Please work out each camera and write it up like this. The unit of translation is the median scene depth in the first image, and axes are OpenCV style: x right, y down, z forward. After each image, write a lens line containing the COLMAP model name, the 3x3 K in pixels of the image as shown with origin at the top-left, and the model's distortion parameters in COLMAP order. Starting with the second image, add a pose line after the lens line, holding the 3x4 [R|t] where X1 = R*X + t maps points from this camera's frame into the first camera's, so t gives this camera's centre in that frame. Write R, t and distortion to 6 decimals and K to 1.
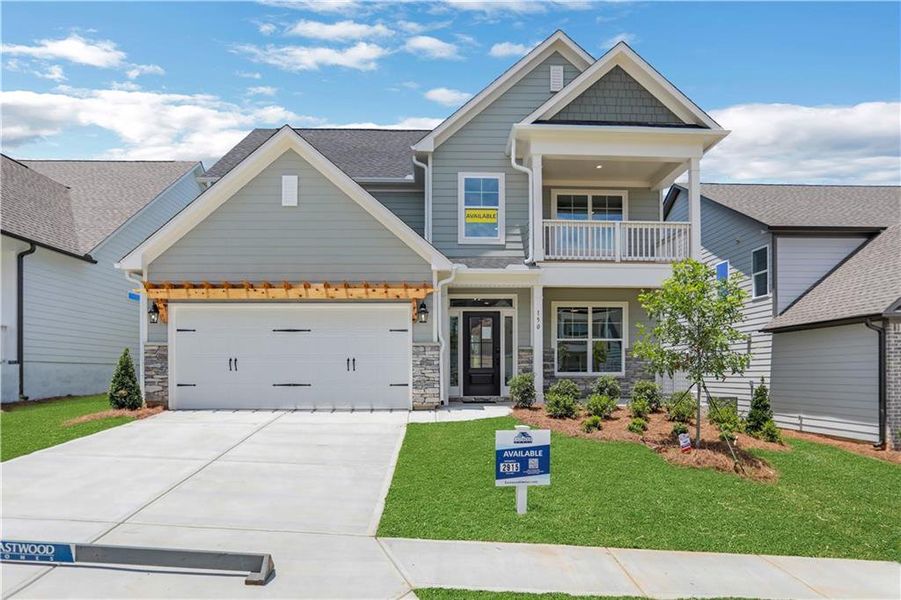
lens RADIAL K [[451.0, 0, 450.5], [0, 451.0, 300.0], [0, 0, 1]] dist [-0.045685, 0.019176]
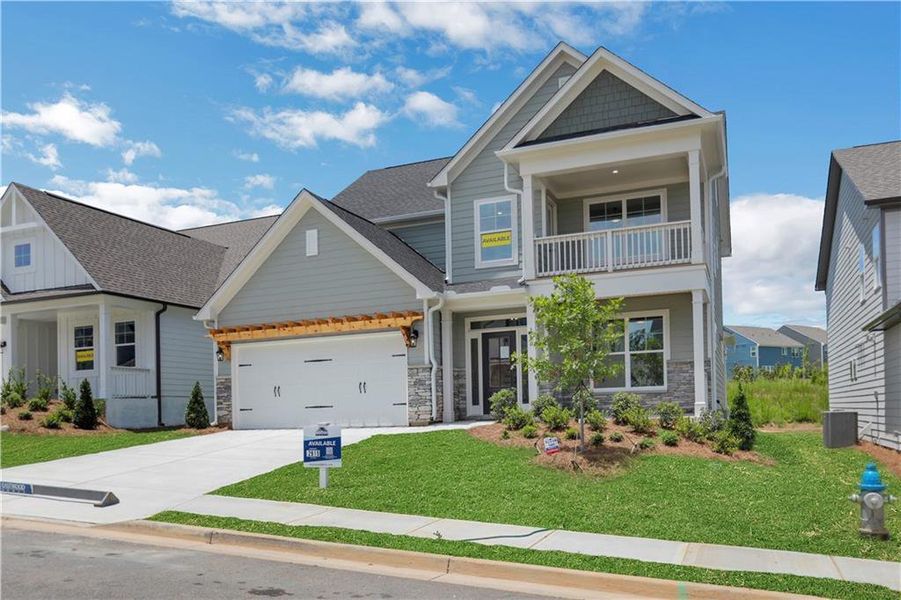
lens RADIAL K [[474.9, 0, 448.5], [0, 474.9, 304.1], [0, 0, 1]] dist [-0.021738, 0.000717]
pose [[0.950314, -0.089715, -0.298083, 0.337590], [0.078511, 0.995690, -0.049375, 0.008098], [0.301228, 0.023519, 0.953262, -0.082597]]
